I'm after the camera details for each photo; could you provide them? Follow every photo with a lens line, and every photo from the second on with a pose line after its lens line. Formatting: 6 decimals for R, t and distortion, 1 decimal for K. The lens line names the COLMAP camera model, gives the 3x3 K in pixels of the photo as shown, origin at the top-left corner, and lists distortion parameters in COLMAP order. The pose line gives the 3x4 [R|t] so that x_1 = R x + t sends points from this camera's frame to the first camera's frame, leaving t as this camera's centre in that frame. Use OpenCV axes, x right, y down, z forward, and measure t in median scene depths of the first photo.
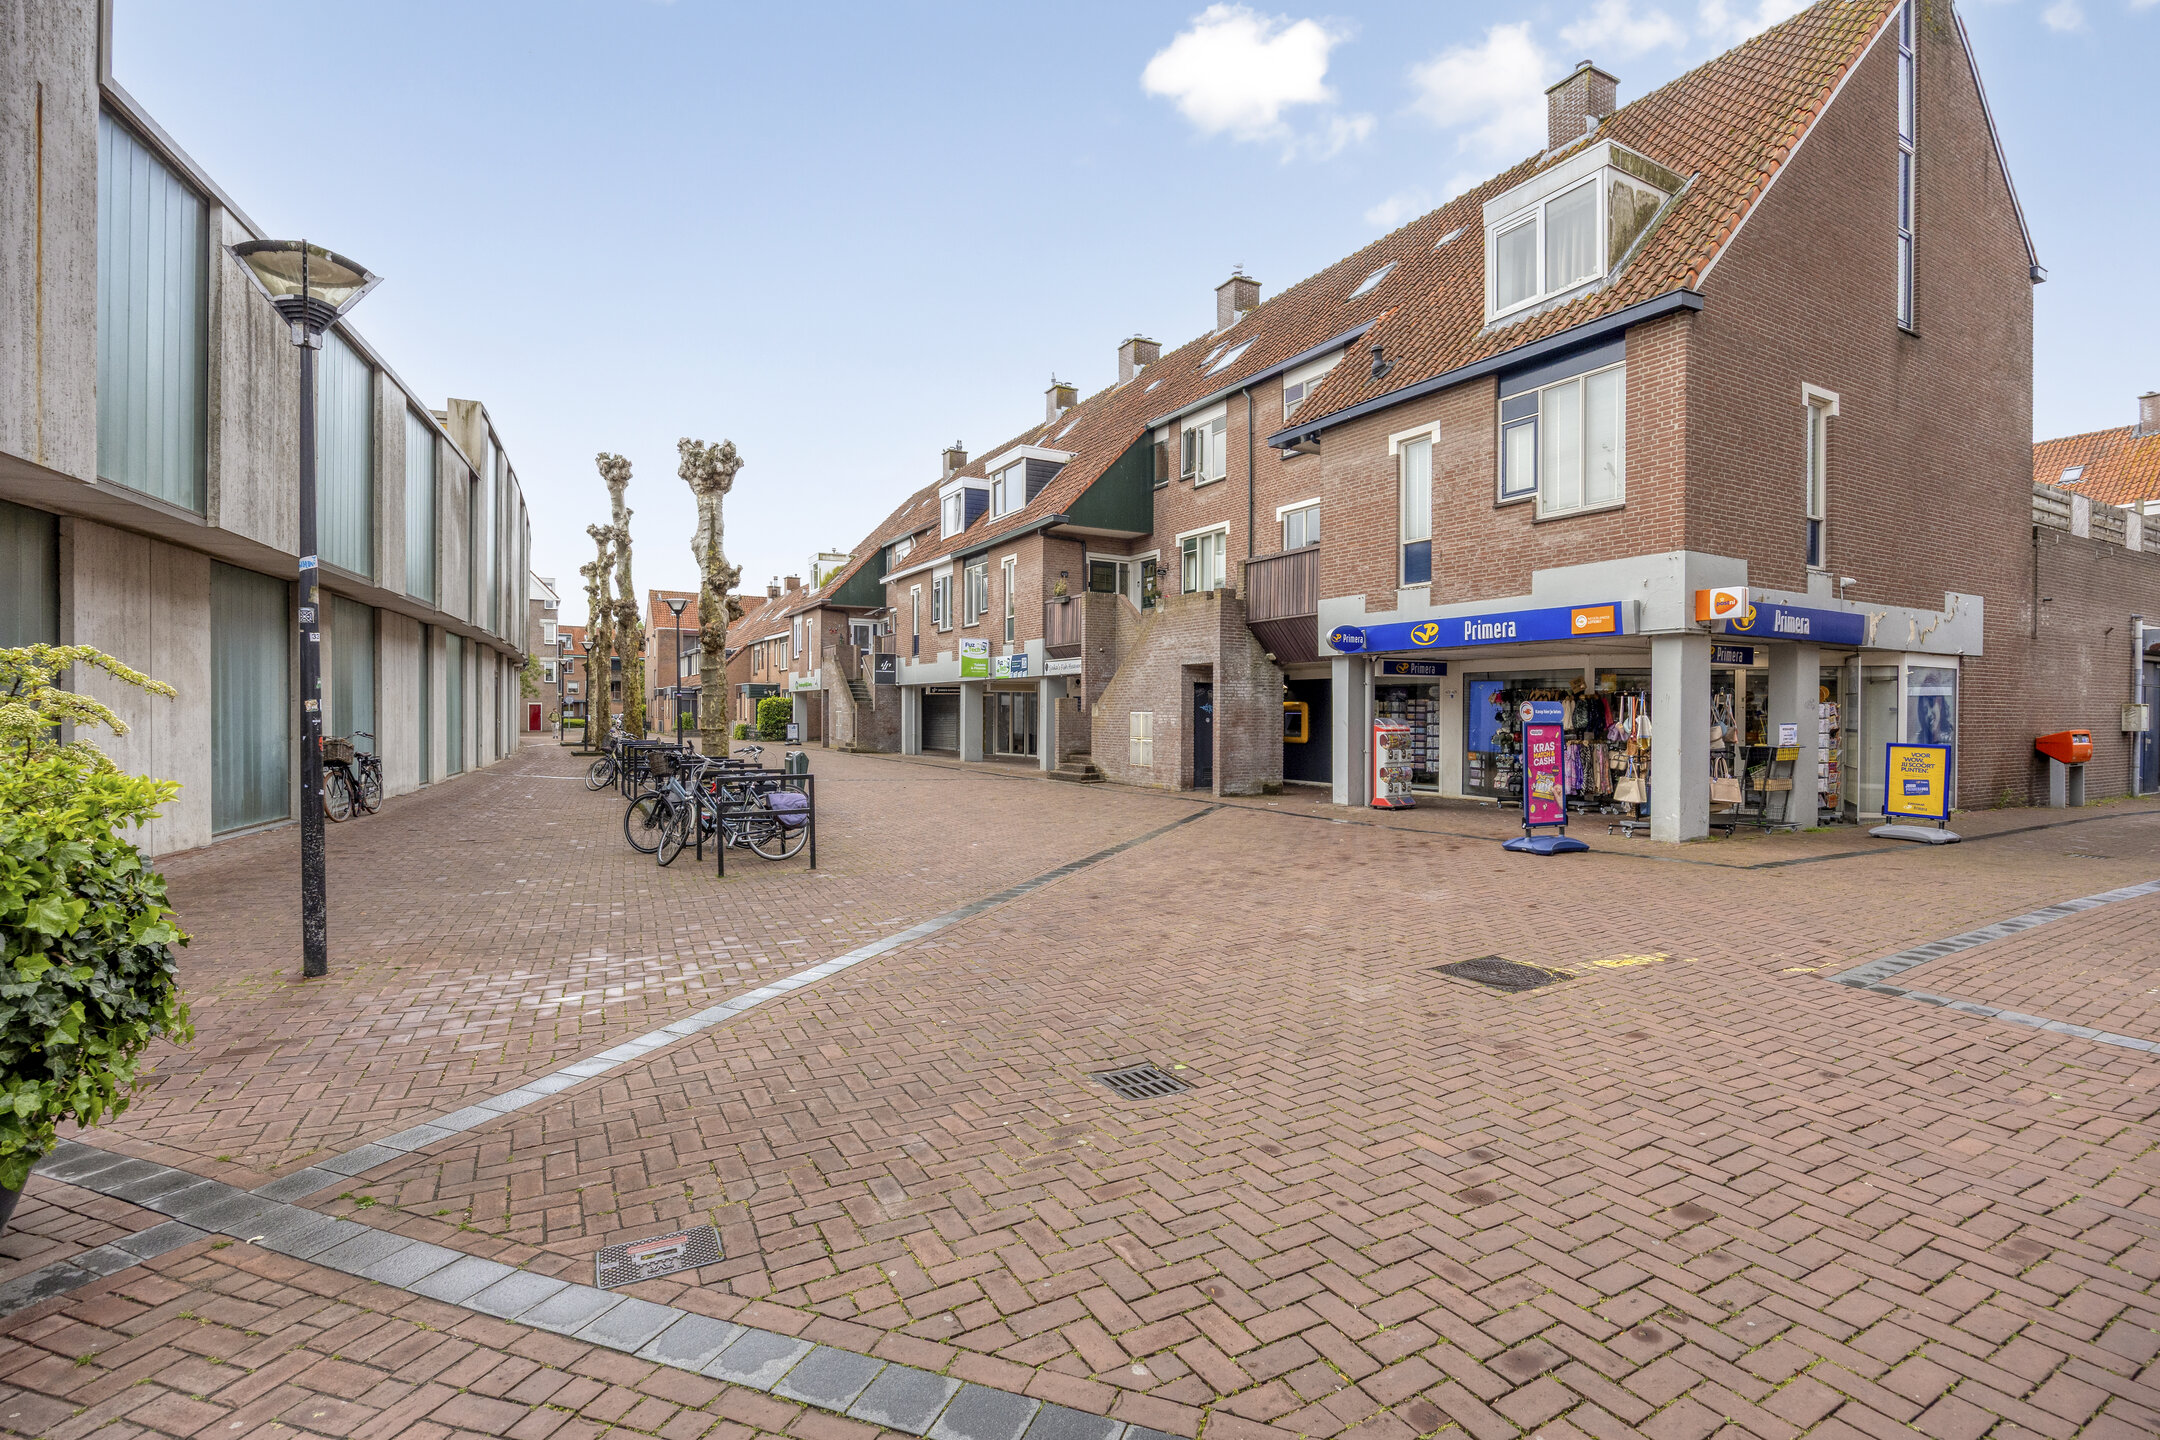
lens RADIAL K [[978.4, 0, 1080.0], [0, 978.4, 720.0], [0, 0, 1]] dist [-0.020968, -0.000106]
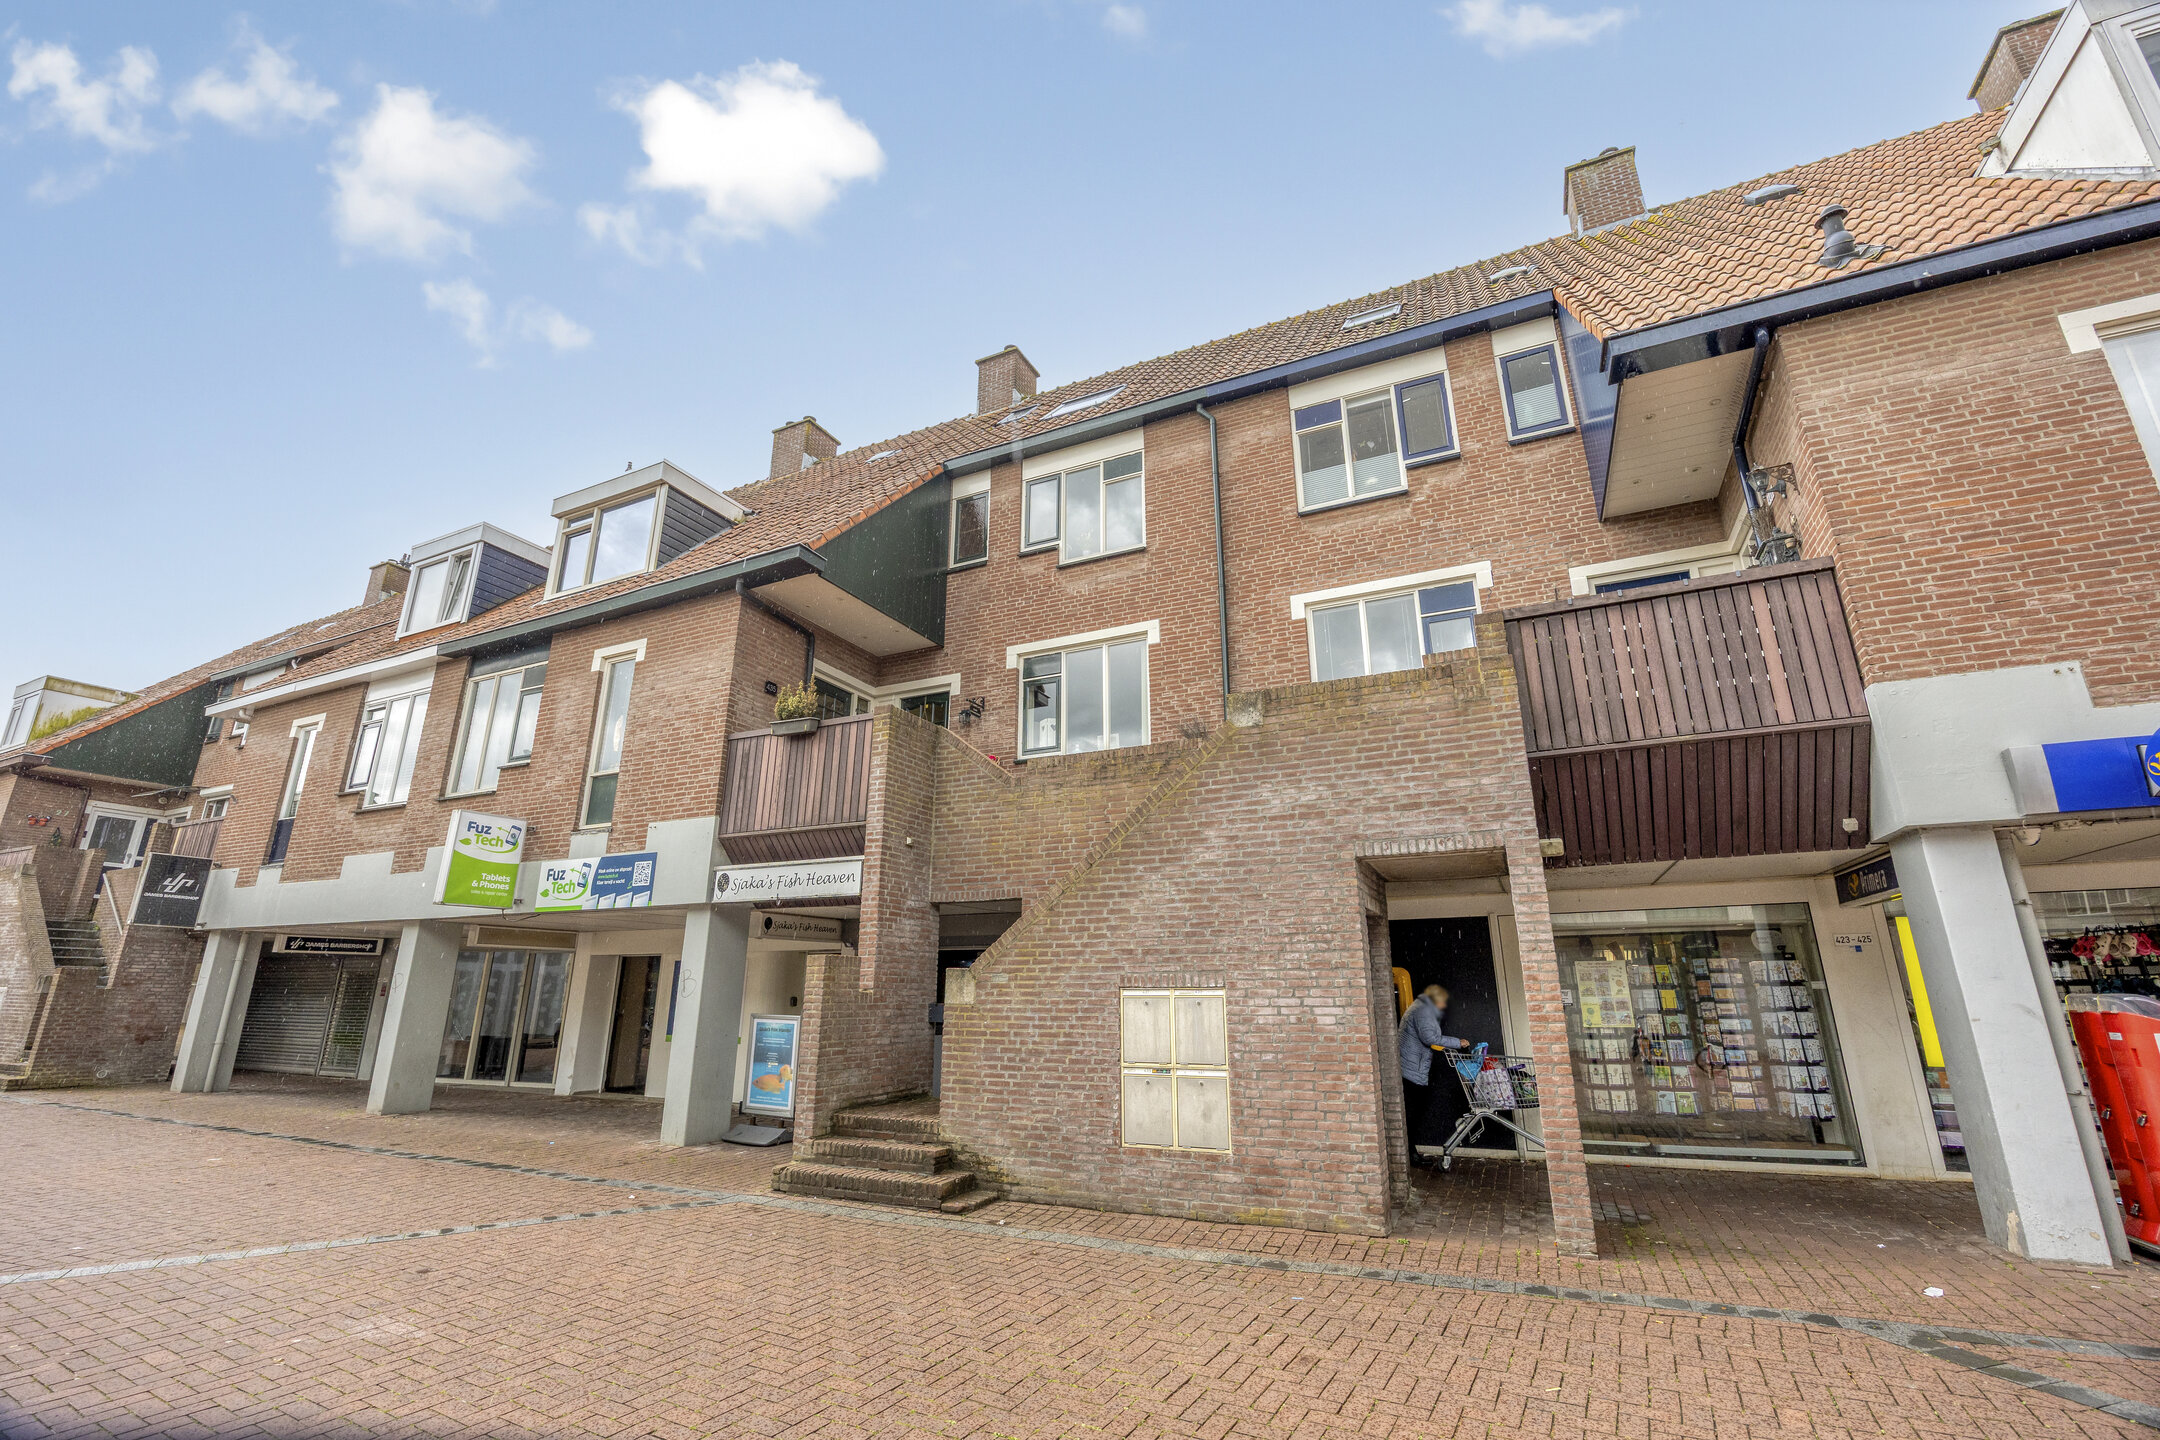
lens RADIAL K [[920.6, 0, 1089.1], [0, 920.6, 704.6], [0, 0, 1]] dist [-0.017323, -0.000274]
pose [[0.818643, 0.166112, 0.549755, -0.186578], [0.010708, 0.952675, -0.303803, -0.006568], [-0.574203, 0.254593, 0.778122, 0.794450]]
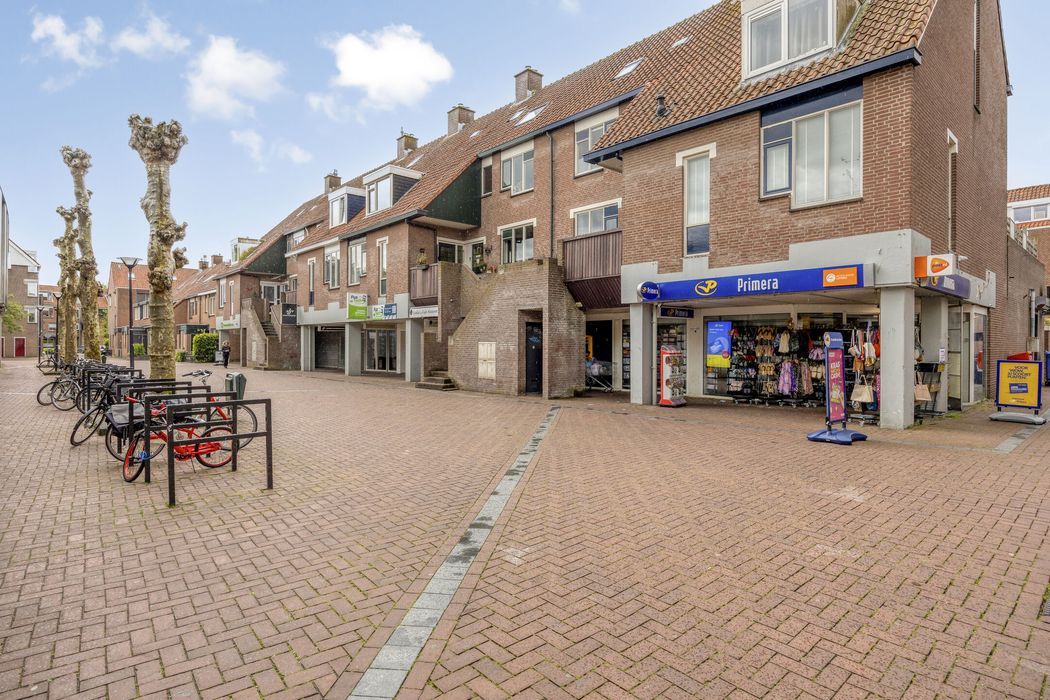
lens RADIAL K [[552.1, 0, 523.9], [0, 552.1, 345.2], [0, 0, 1]] dist [-0.006942, -0.000417]
pose [[0.974499, -0.001746, 0.224385, -0.076072], [0.002944, 0.999983, -0.005003, 0.001226], [-0.224372, 0.005536, 0.974488, 0.196329]]
